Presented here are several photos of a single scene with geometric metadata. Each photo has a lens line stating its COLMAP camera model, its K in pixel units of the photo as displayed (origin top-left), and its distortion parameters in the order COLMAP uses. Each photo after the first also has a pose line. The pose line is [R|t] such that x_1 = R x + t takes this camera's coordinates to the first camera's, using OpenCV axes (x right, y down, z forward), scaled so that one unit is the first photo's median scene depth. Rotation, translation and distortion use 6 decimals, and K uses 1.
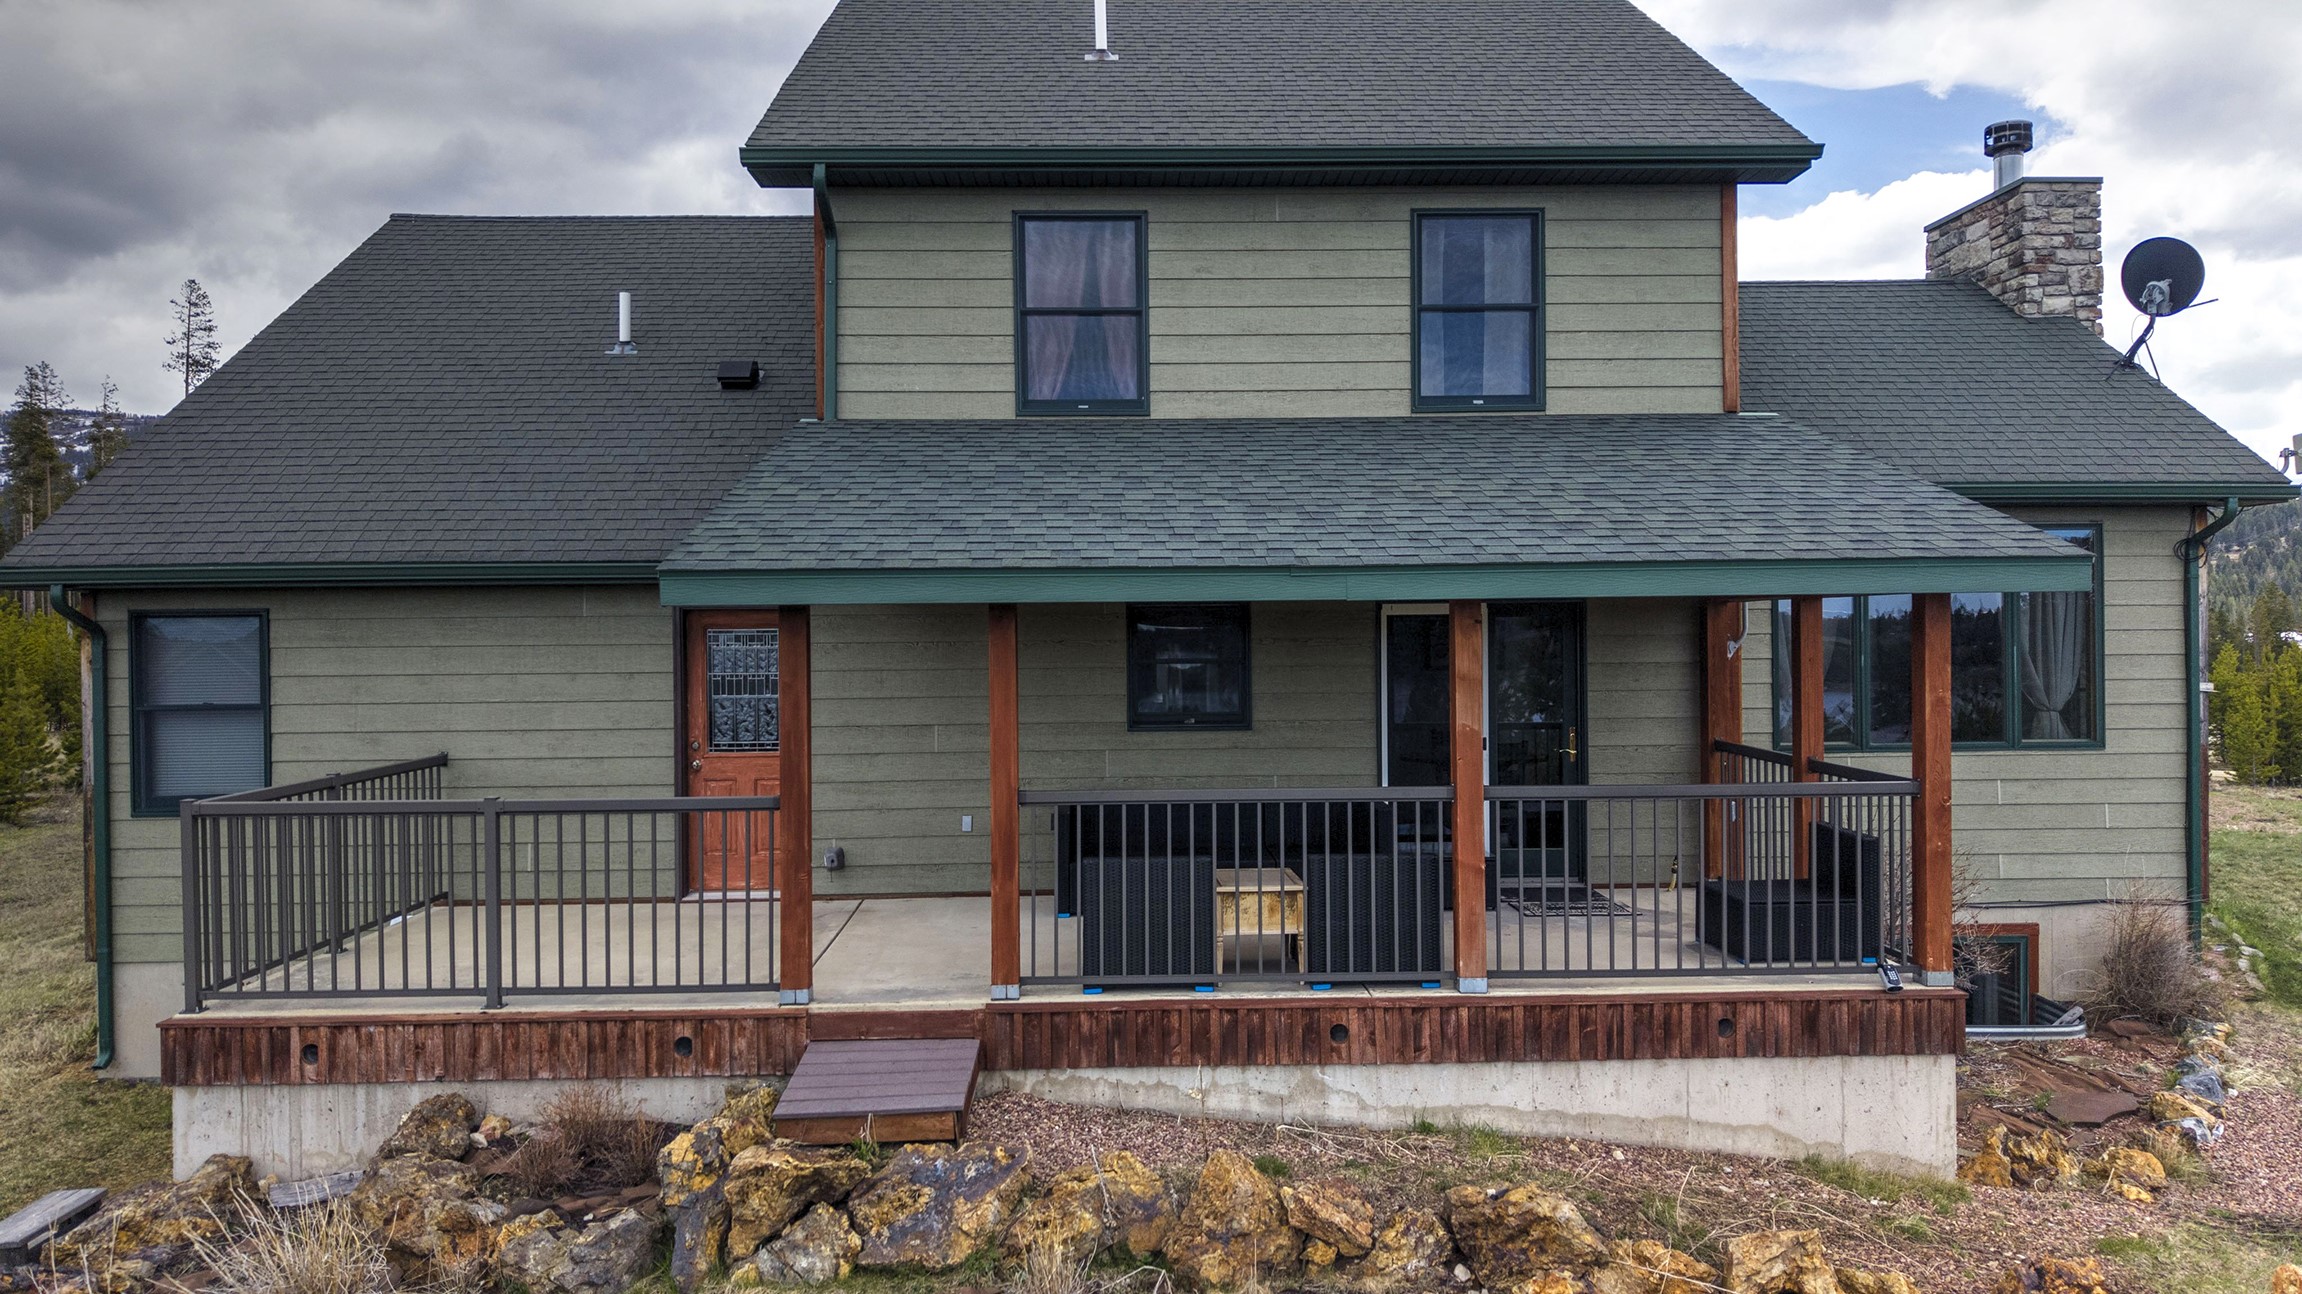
lens RADIAL K [[1541.4, 0, 1160.7], [0, 1541.4, 651.3], [0, 0, 1]] dist [0.040657, -0.043217]
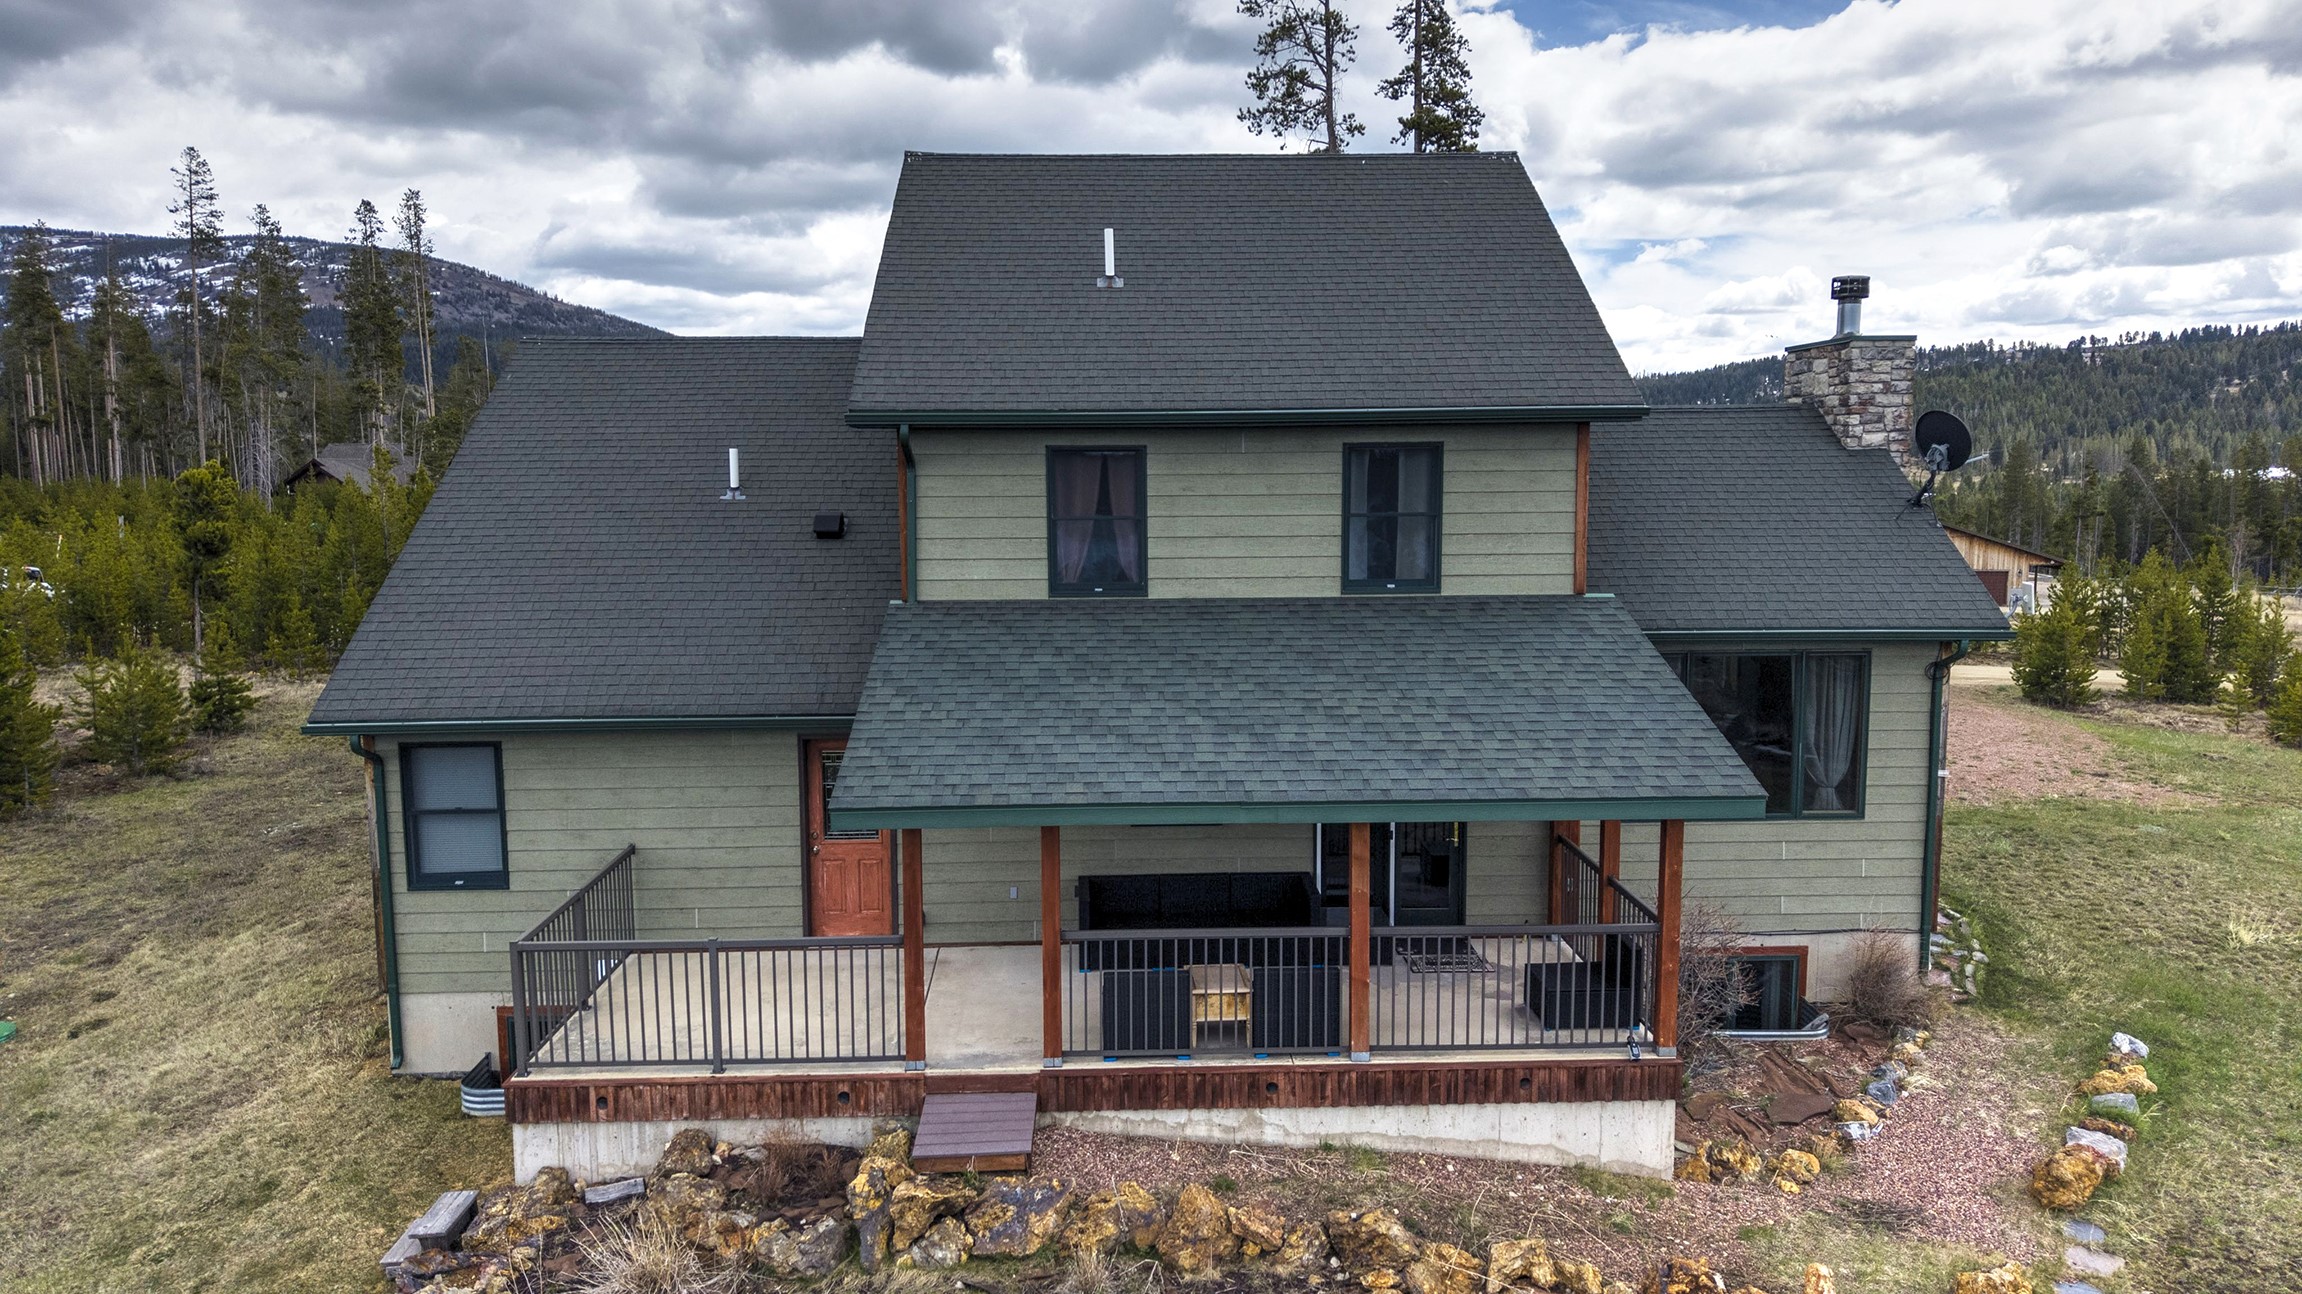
lens RADIAL K [[1541.4, 0, 1160.7], [0, 1541.4, 651.3], [0, 0, 1]] dist [0.040657, -0.043217]
pose [[0.999987, 0.002286, 0.004506, -0.002164], [-0.002768, 0.993923, 0.110039, -0.347487], [-0.004227, -0.110050, 0.993917, -0.467429]]
